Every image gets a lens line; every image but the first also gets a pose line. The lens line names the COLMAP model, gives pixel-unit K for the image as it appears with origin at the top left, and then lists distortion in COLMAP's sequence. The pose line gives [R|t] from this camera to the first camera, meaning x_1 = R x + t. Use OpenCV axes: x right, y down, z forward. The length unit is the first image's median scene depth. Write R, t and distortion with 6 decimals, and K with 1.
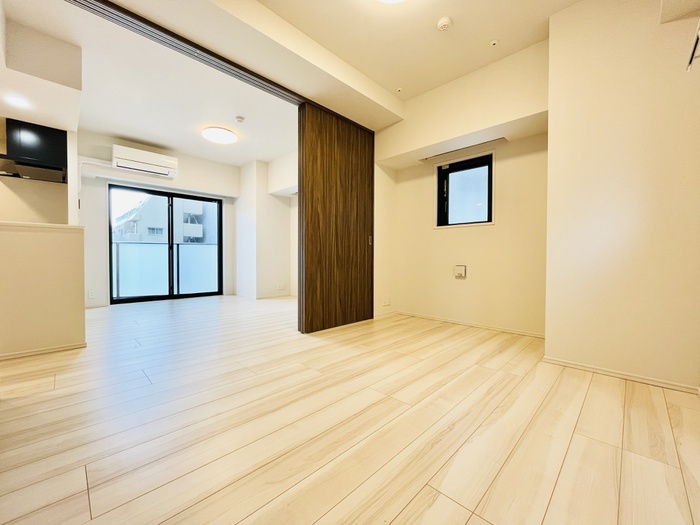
lens RADIAL K [[283.3, 0, 346.9], [0, 283.3, 263.3], [0, 0, 1]] dist [0.000313, -0.000230]
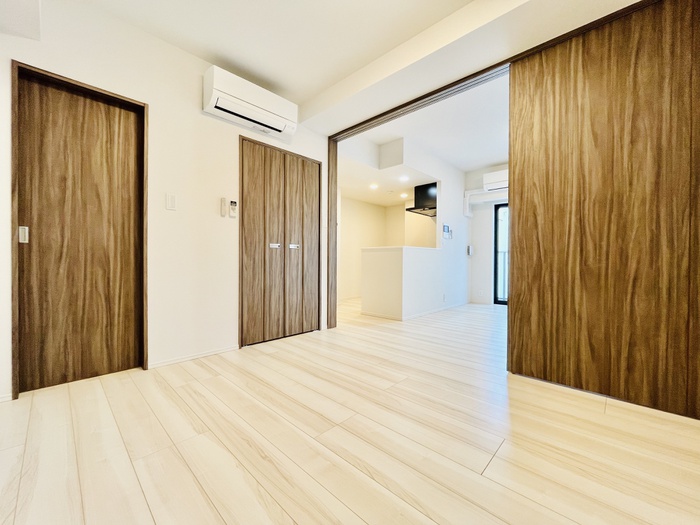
lens RADIAL K [[283.3, 0, 348.6], [0, 283.3, 262.1], [0, 0, 1]] dist [0.000313, -0.000230]
pose [[0.029639, 0.003587, -0.999554, 0.563855], [-0.027567, 0.999616, 0.002769, -0.029908], [0.999180, 0.027472, 0.029727, 0.532571]]
